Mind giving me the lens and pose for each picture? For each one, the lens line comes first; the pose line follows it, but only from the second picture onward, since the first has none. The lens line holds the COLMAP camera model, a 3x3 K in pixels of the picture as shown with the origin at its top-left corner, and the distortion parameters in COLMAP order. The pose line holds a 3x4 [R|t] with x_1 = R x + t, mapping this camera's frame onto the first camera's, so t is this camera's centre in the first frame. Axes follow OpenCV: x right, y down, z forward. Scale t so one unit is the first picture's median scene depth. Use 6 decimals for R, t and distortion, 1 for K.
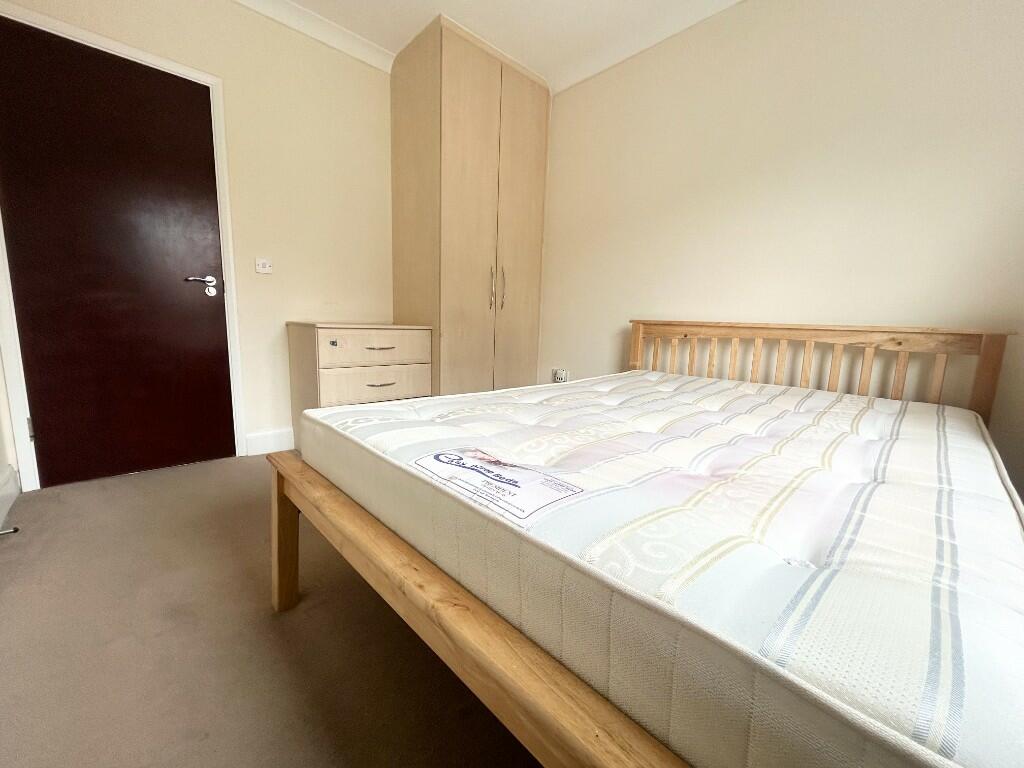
lens RADIAL K [[409.9, 0, 511.9], [0, 409.9, 383.2], [0, 0, 1]] dist [-0.000928, 0.000525]
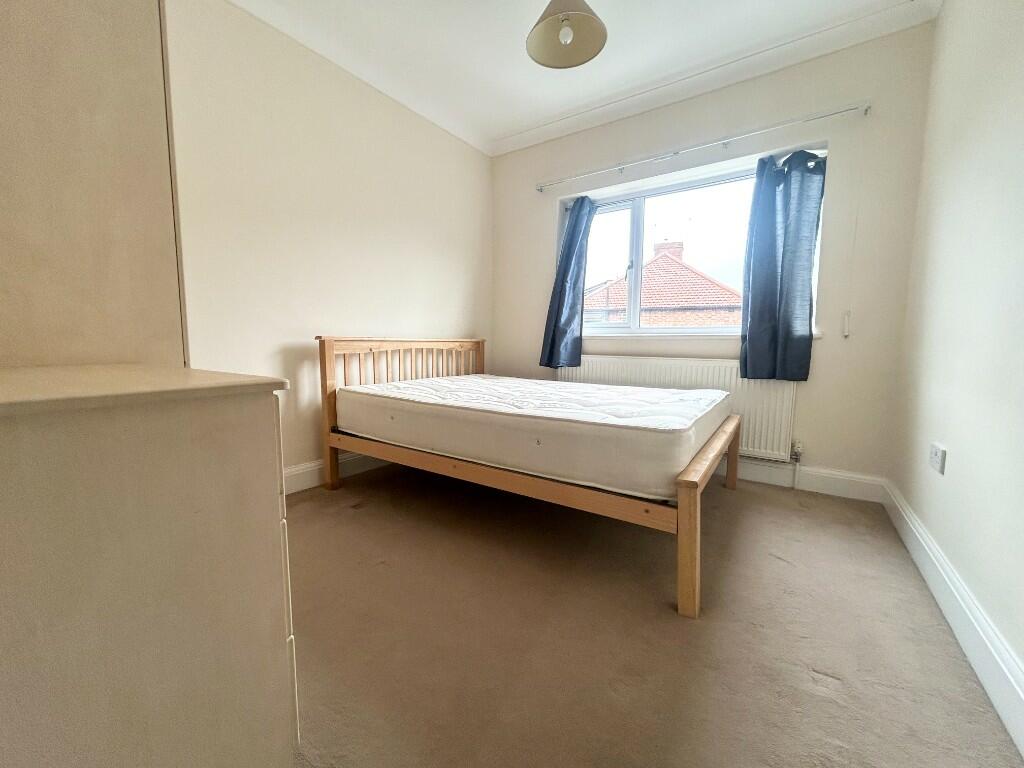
lens RADIAL K [[409.9, 0, 511.3], [0, 409.9, 382.0], [0, 0, 1]] dist [-0.000928, 0.000525]
pose [[-0.201464, -0.131438, 0.970637, -0.965025], [0.129989, 0.978603, 0.159497, -0.198140], [-0.970832, 0.158306, -0.180068, 1.038077]]
